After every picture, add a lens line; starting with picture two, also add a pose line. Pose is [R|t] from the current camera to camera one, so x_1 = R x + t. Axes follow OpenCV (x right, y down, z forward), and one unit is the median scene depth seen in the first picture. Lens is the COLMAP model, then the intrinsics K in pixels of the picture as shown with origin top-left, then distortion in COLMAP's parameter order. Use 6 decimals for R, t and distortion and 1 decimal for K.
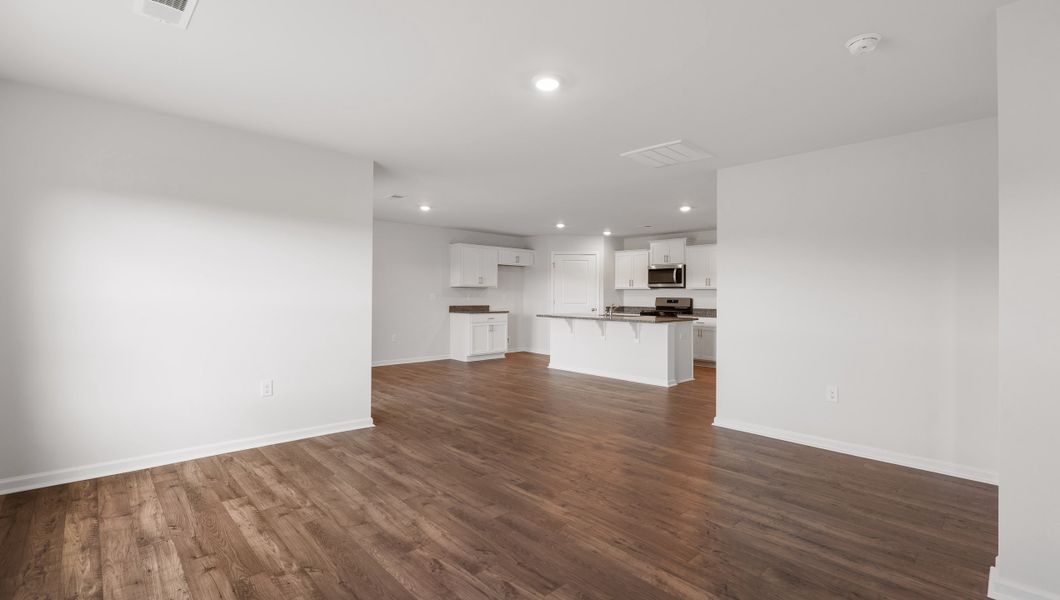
lens RADIAL K [[457.5, 0, 526.8], [0, 457.5, 290.5], [0, 0, 1]] dist [-0.000562, 0.000135]
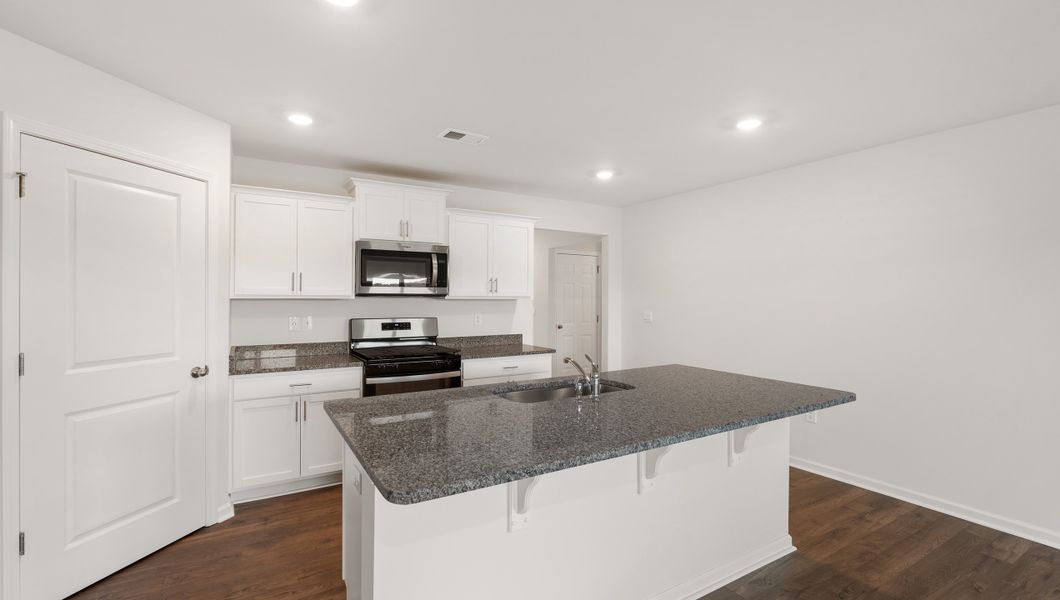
lens RADIAL K [[494.4, 0, 530.0], [0, 494.4, 300.0], [0, 0, 1]] dist [0.081170, 0.000066]
pose [[0.207482, -0.012252, 0.978162, -0.126307], [-0.012911, 0.999800, 0.015262, -0.010506], [-0.978154, -0.015796, 0.207283, 0.762191]]
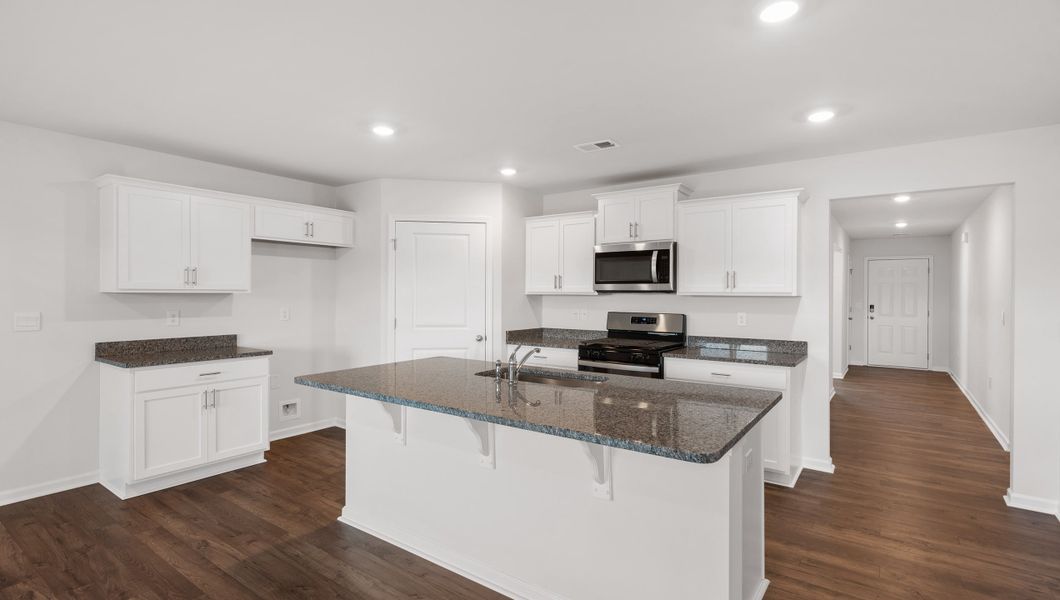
lens RADIAL K [[472.9, 0, 530.0], [0, 472.9, 300.0], [0, 0, 1]] dist [-0.000567, 0.000131]
pose [[0.980331, -0.007466, 0.197219, 0.103106], [0.002475, 0.999671, 0.025540, -0.010504], [-0.197344, -0.024550, 0.980027, 0.531006]]
